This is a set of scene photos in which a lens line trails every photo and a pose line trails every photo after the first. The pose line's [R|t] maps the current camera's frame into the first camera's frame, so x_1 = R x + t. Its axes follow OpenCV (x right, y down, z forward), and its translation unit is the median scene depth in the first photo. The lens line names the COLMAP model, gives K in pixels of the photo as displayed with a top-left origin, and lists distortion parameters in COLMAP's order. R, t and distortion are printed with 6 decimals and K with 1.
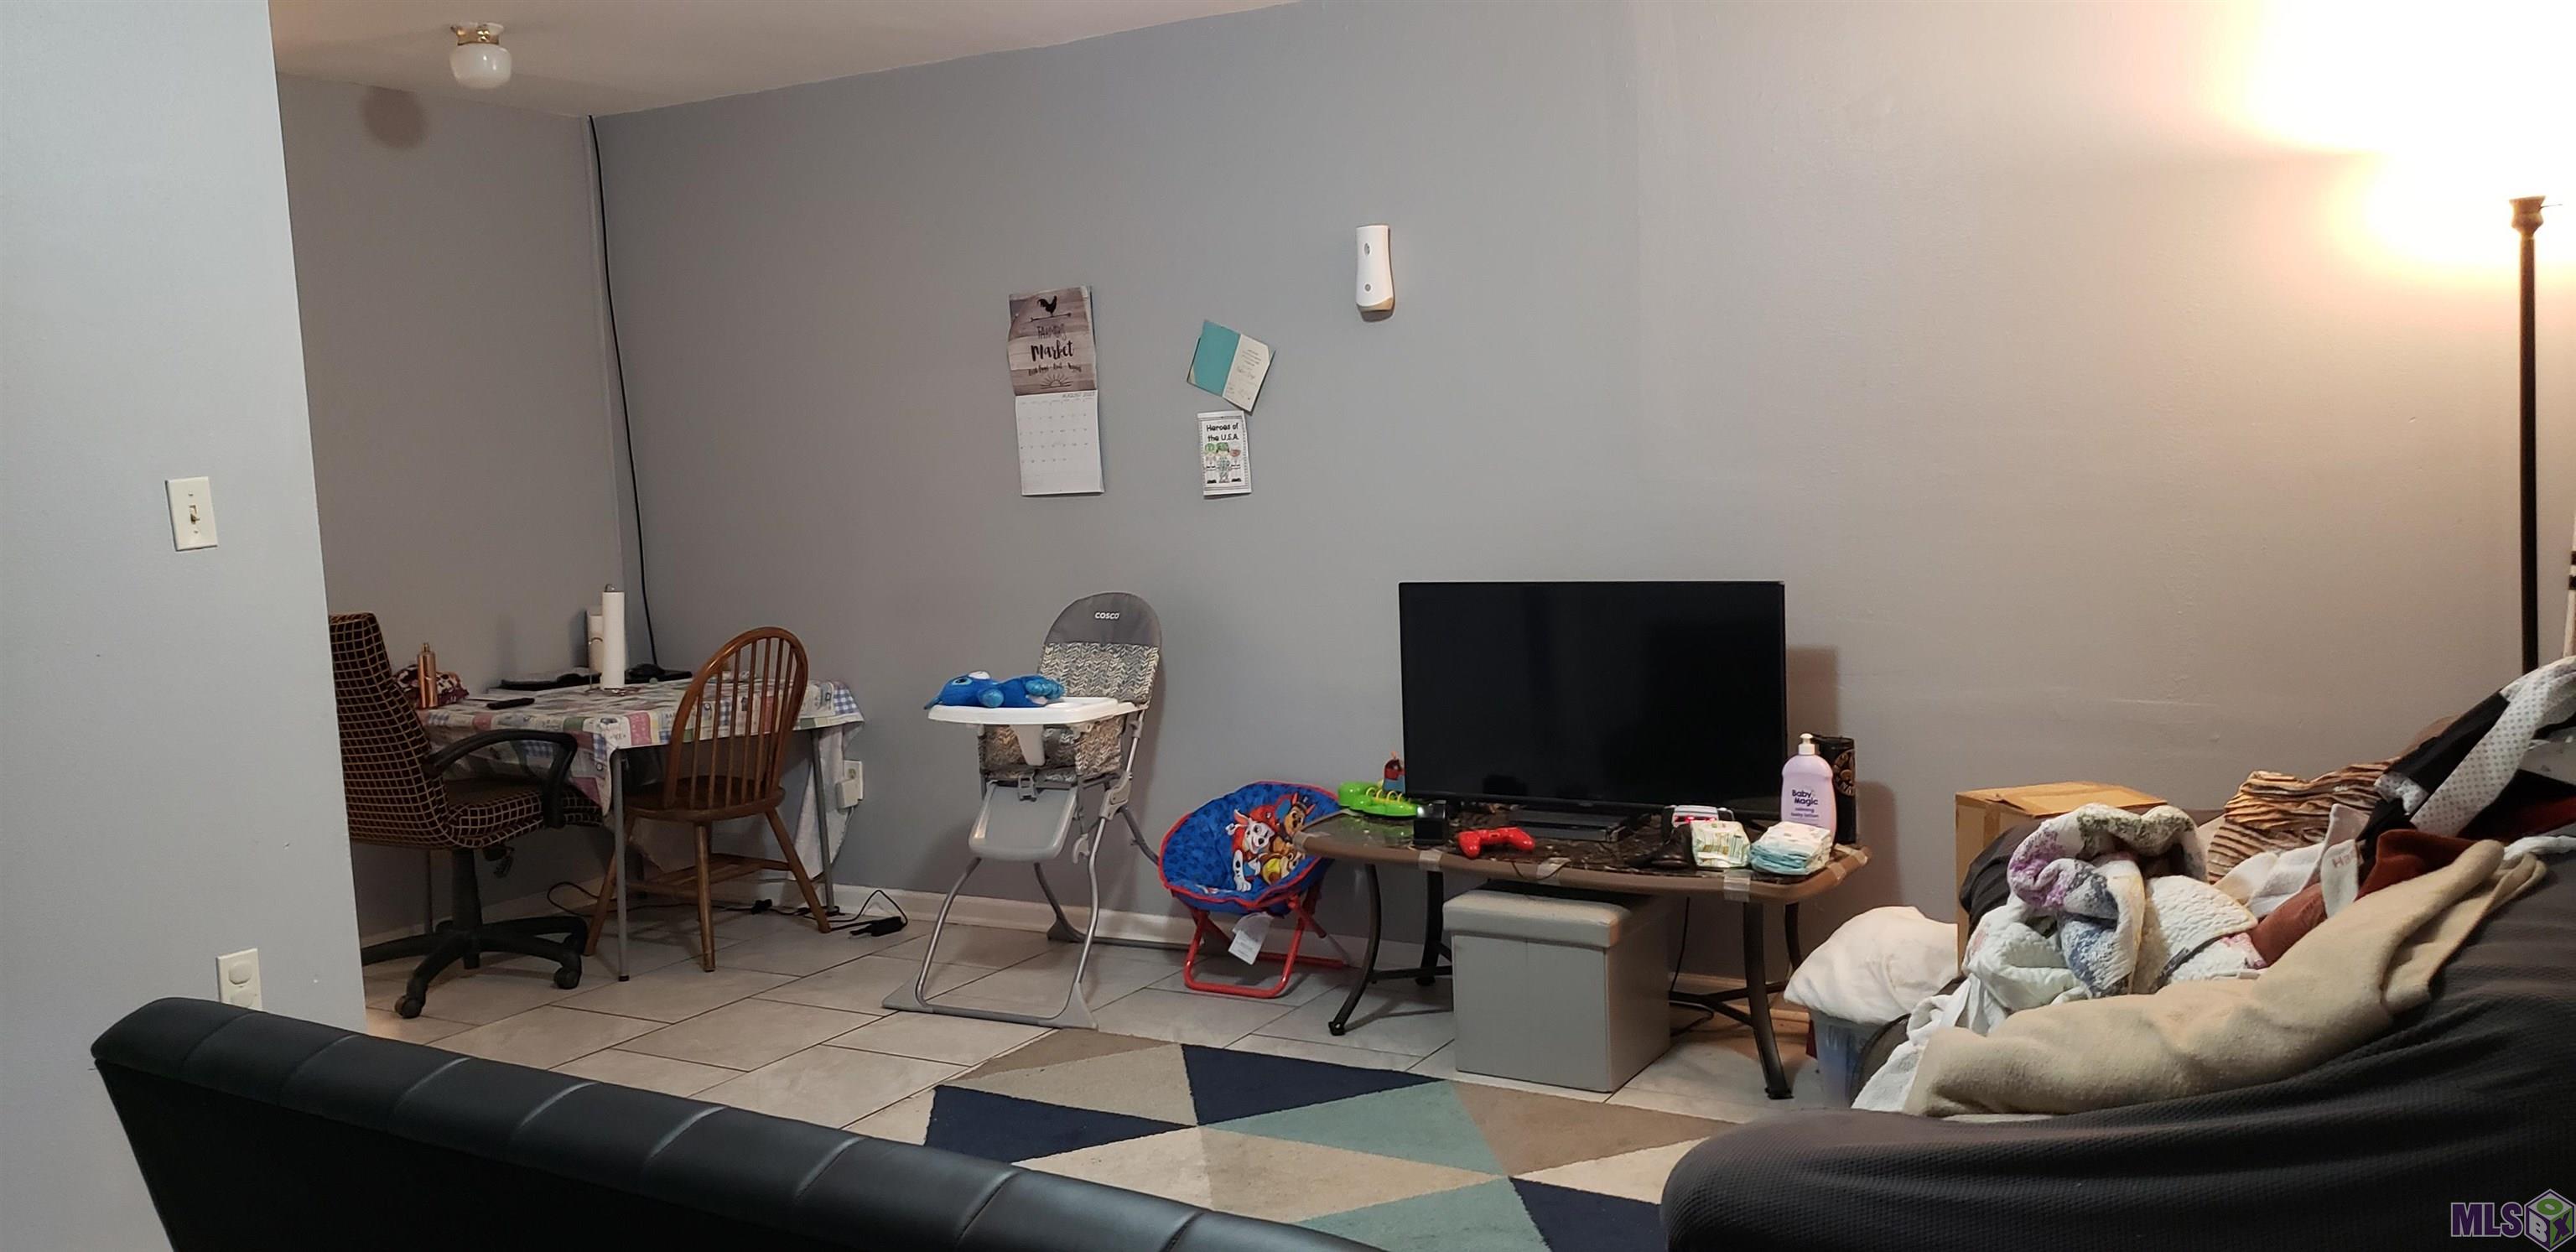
lens RADIAL K [[1994.7, 0, 1288.0], [0, 1994.7, 626.0], [0, 0, 1]] dist [0.032266, 0.005104]
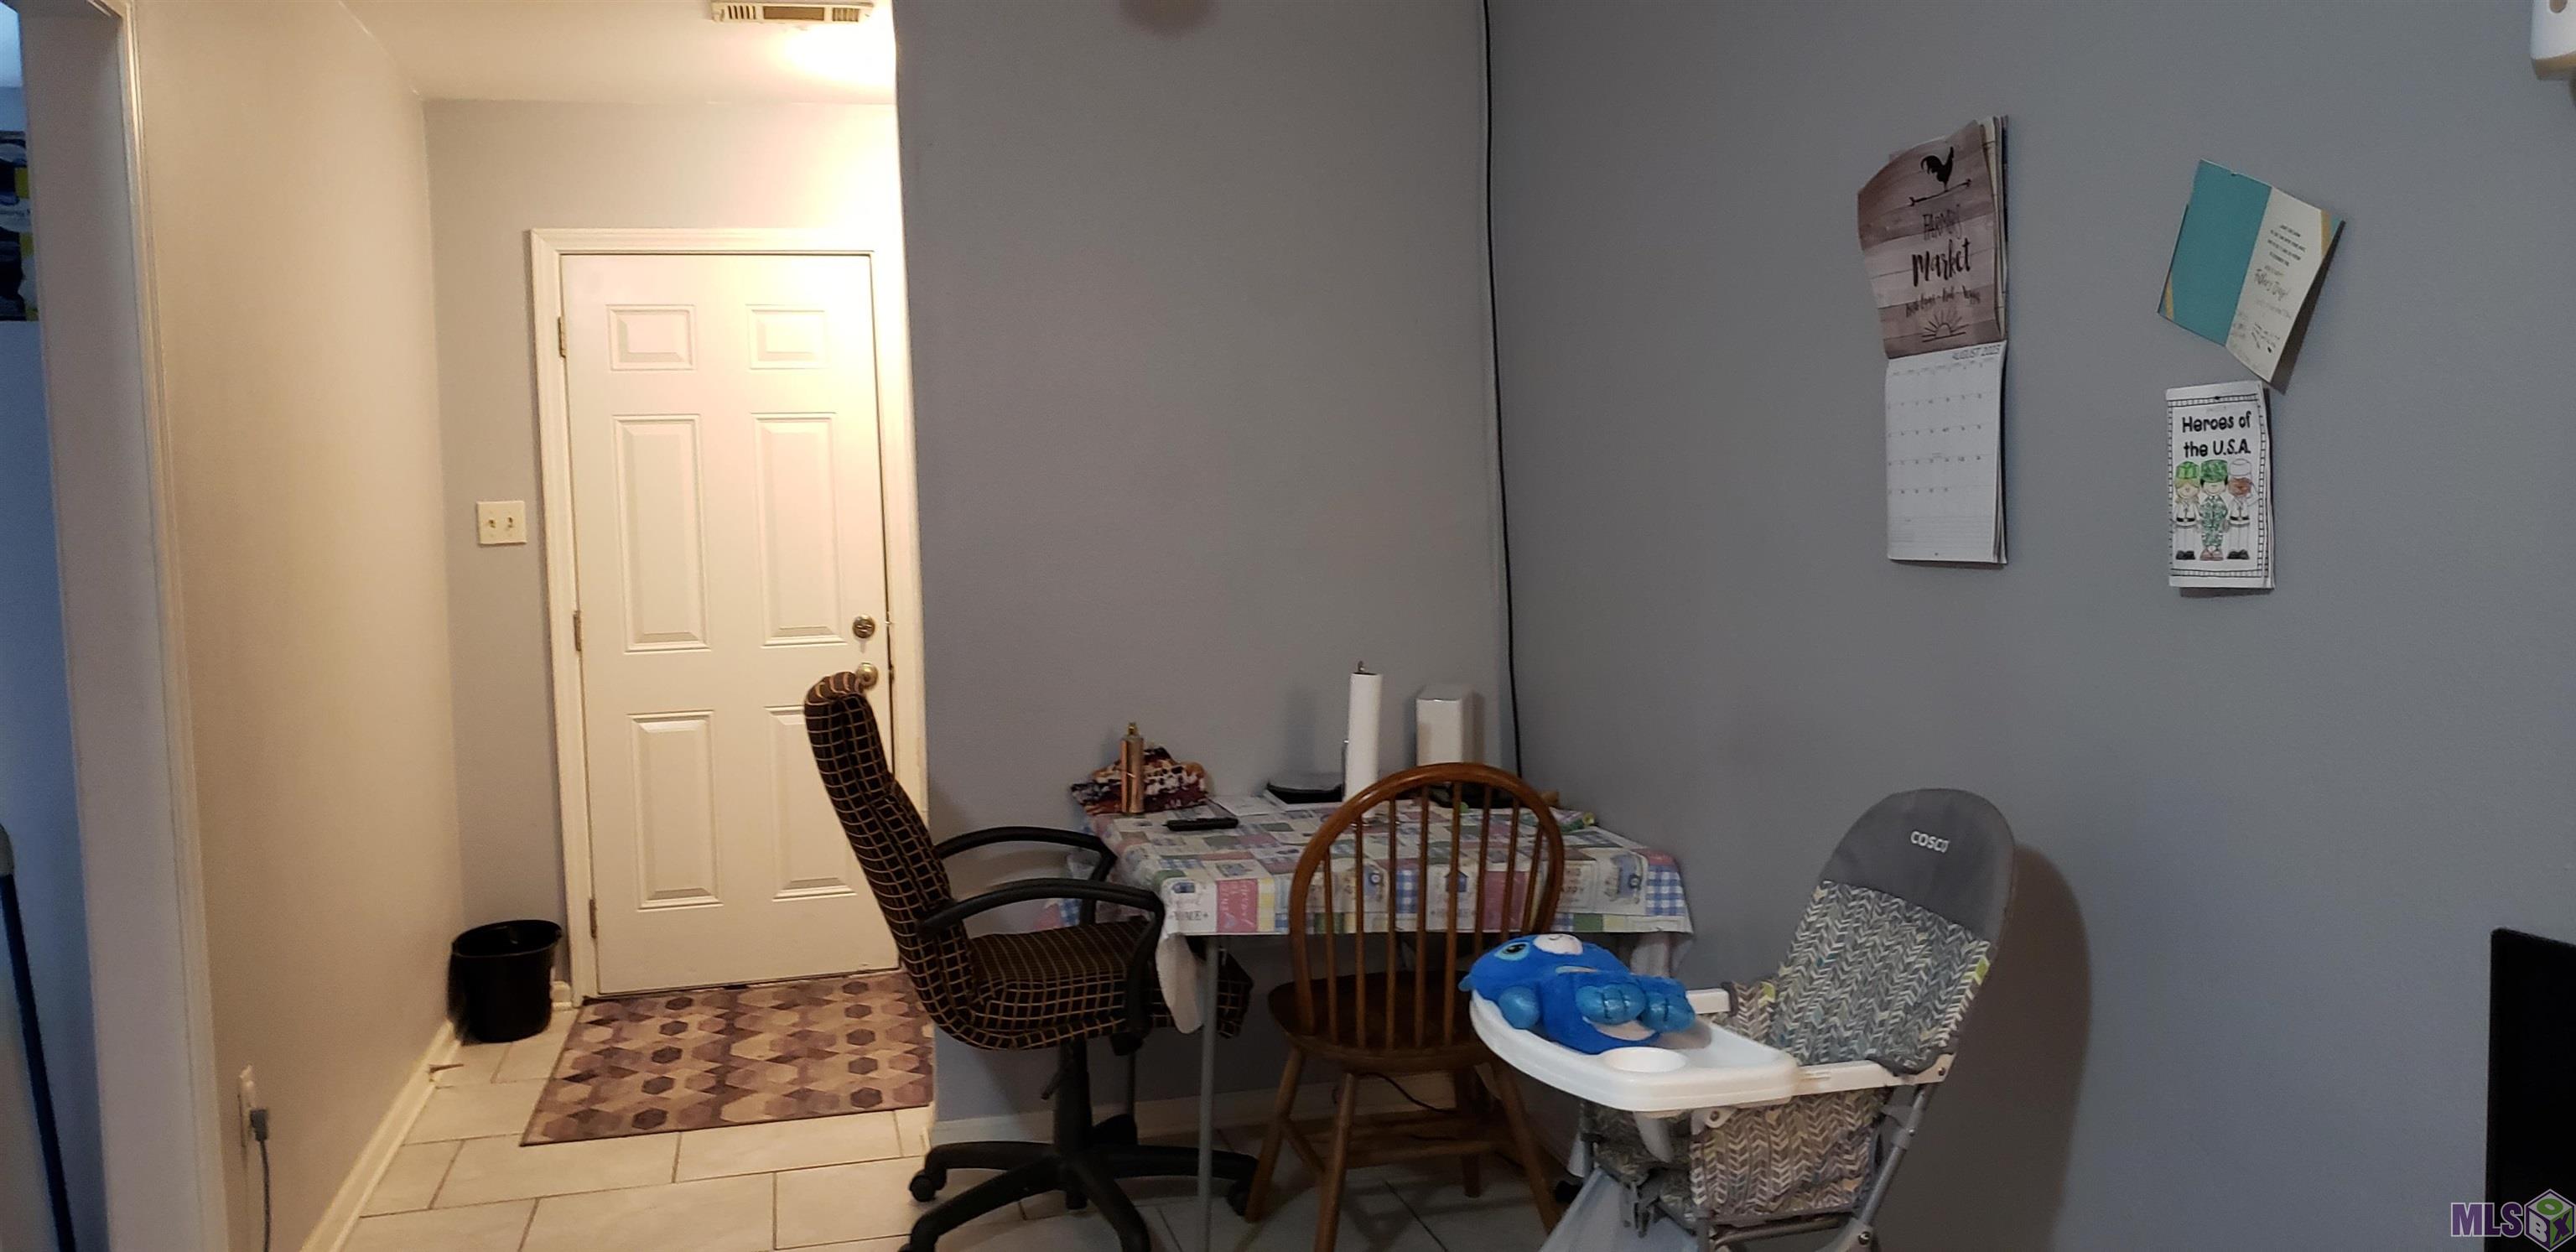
lens RADIAL K [[2001.9, 0, 1283.9], [0, 2001.9, 597.2], [0, 0, 1]] dist [0.098396, -0.152042]
pose [[0.684292, 0.063599, -0.726430, 0.132726], [-0.069441, 0.997346, 0.021905, -0.057957], [0.725895, 0.035455, 0.686892, 0.560097]]
